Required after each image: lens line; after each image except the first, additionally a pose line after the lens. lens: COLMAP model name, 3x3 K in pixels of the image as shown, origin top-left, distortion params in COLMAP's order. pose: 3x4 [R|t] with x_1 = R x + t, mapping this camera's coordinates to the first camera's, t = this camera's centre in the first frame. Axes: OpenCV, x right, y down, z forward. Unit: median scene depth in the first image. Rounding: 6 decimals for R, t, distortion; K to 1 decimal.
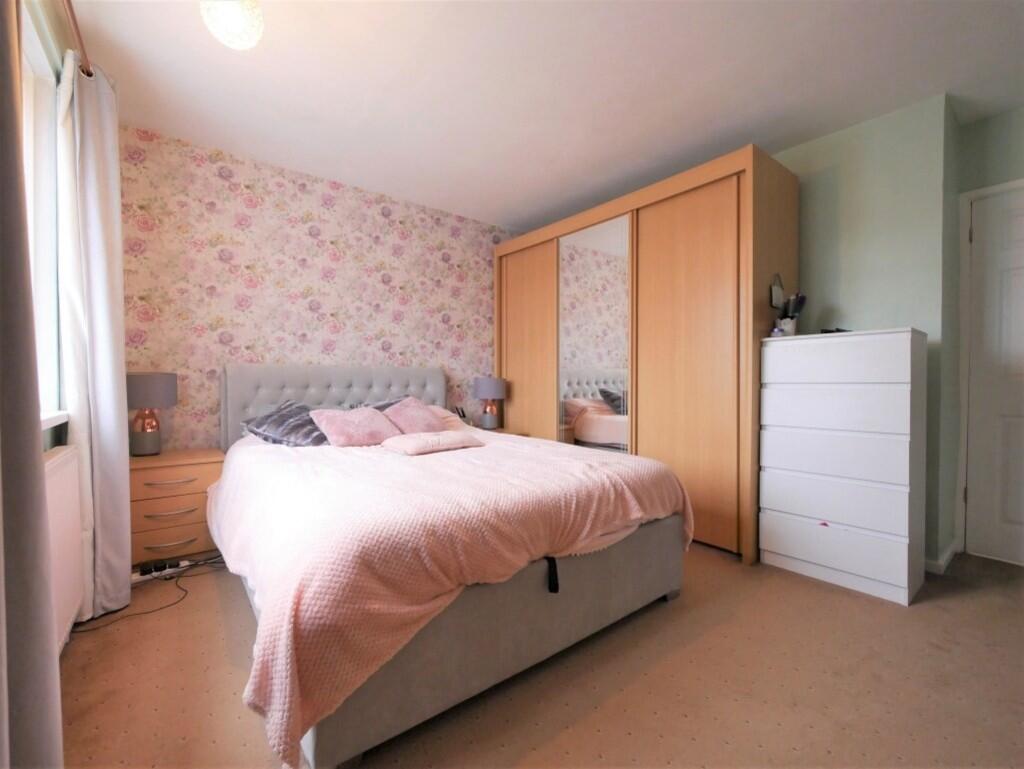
lens RADIAL K [[458.6, 0, 512.0], [0, 458.6, 384.5], [0, 0, 1]] dist [-0.002728, -0.000098]
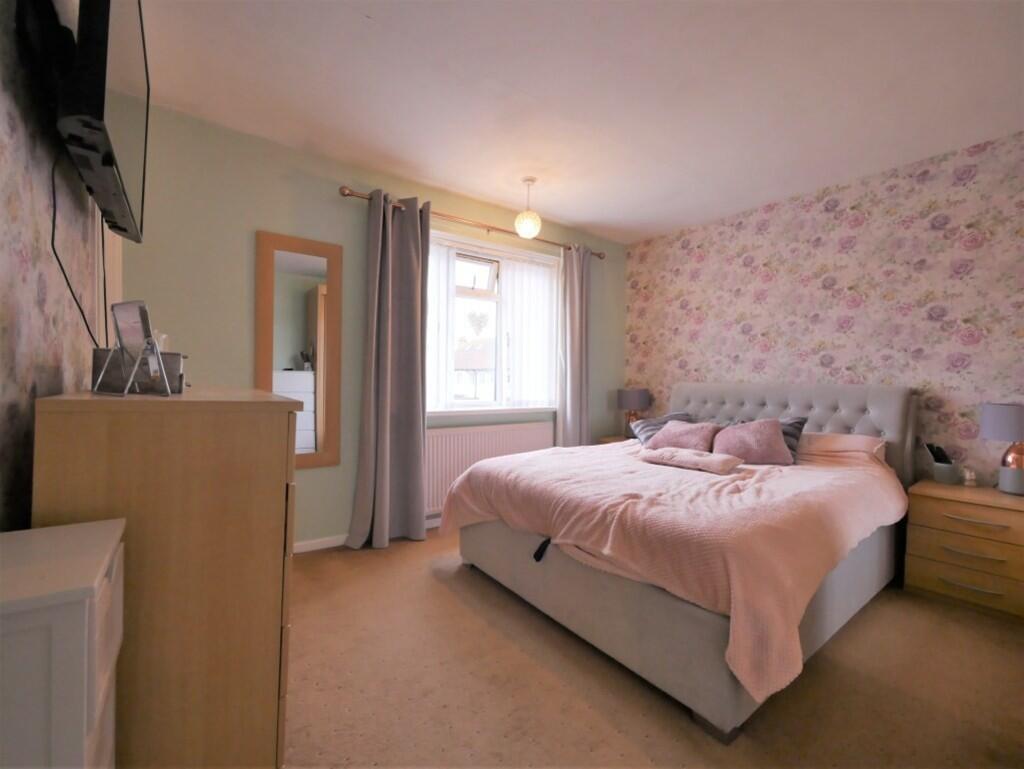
lens RADIAL K [[416.7, 0, 512.0], [0, 416.7, 400.3], [0, 0, 1]] dist [-0.001140, -0.000589]
pose [[-0.023739, 0.028365, -0.999316, 0.533837], [-0.048444, 0.998390, 0.029489, -0.003677], [0.998544, 0.049111, -0.022326, 0.436199]]
